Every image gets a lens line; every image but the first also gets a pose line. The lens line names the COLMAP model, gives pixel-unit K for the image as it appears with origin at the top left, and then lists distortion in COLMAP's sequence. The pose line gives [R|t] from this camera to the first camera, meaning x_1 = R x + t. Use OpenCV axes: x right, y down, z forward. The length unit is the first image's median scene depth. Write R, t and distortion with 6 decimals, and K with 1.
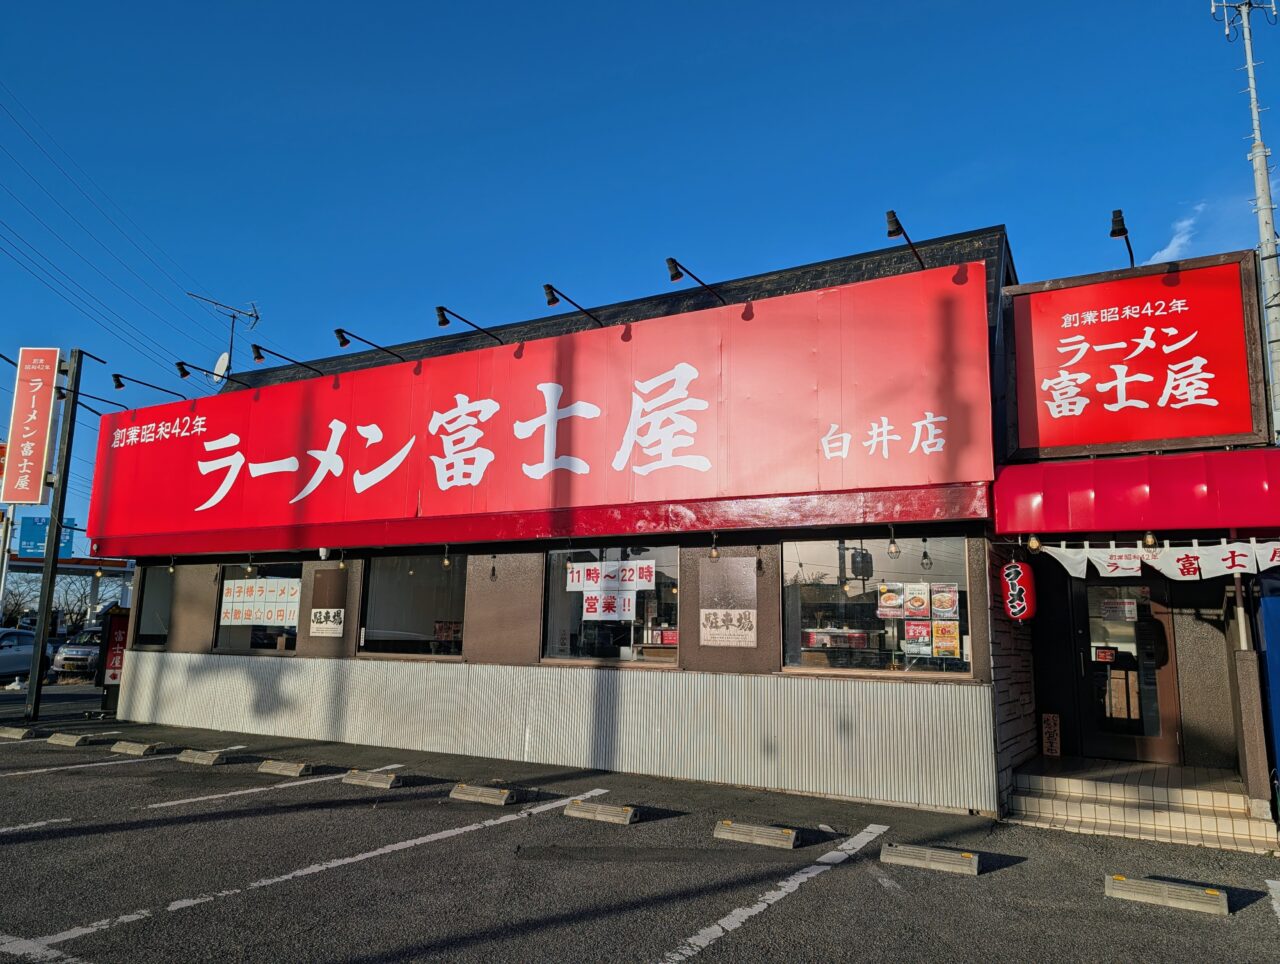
lens RADIAL K [[904.7, 0, 640.0], [0, 904.7, 482.0], [0, 0, 1]] dist [0.047587, -0.051663]
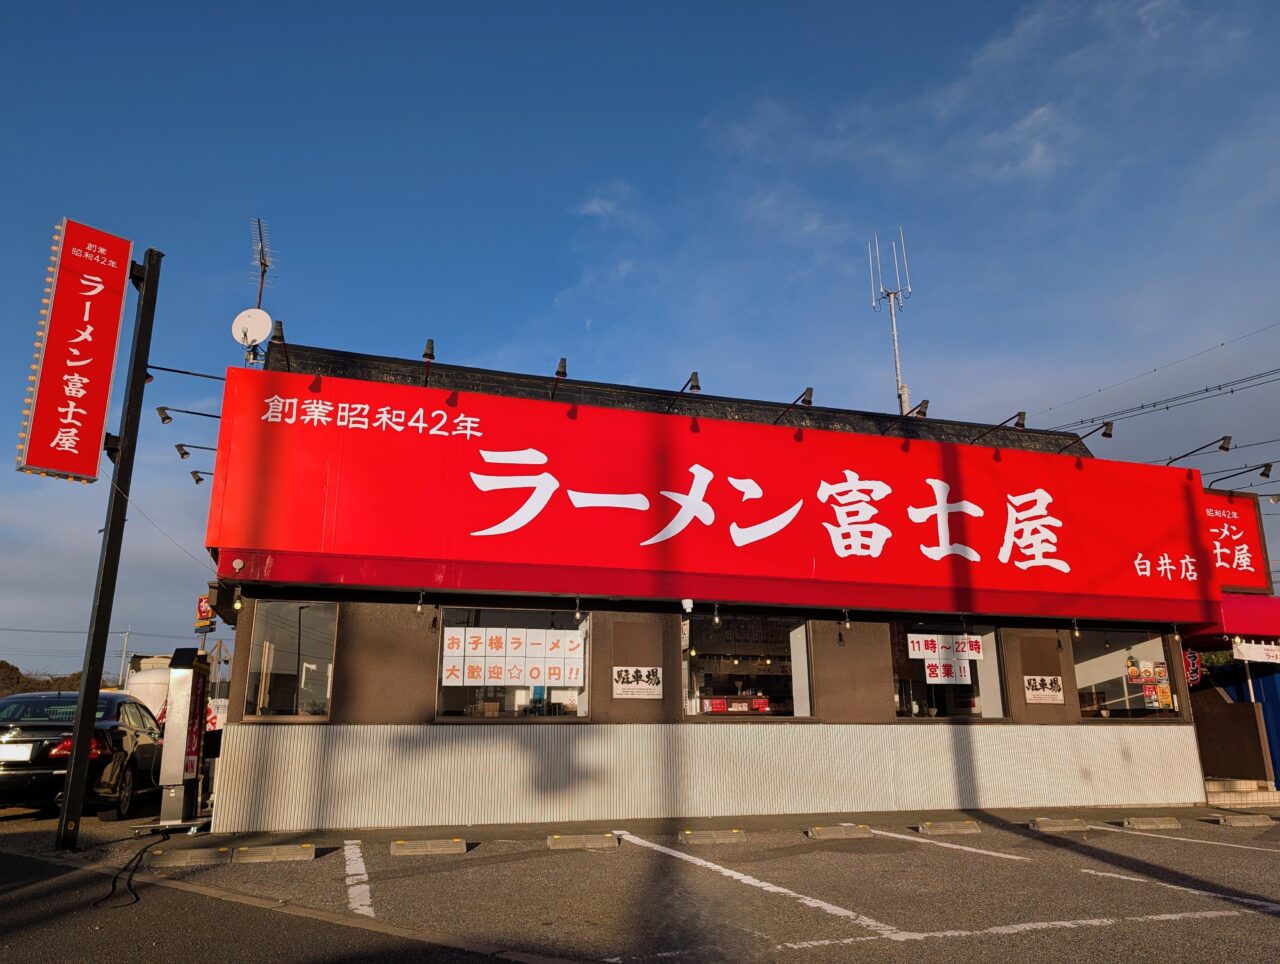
lens RADIAL K [[882.3, 0, 638.7], [0, 882.3, 514.0], [0, 0, 1]] dist [0.079613, -0.140120]
pose [[0.686509, 0.154260, 0.710570, -1.133706], [-0.106546, 0.988030, -0.111556, 0.100809], [-0.719273, 0.000876, 0.694727, 0.456360]]
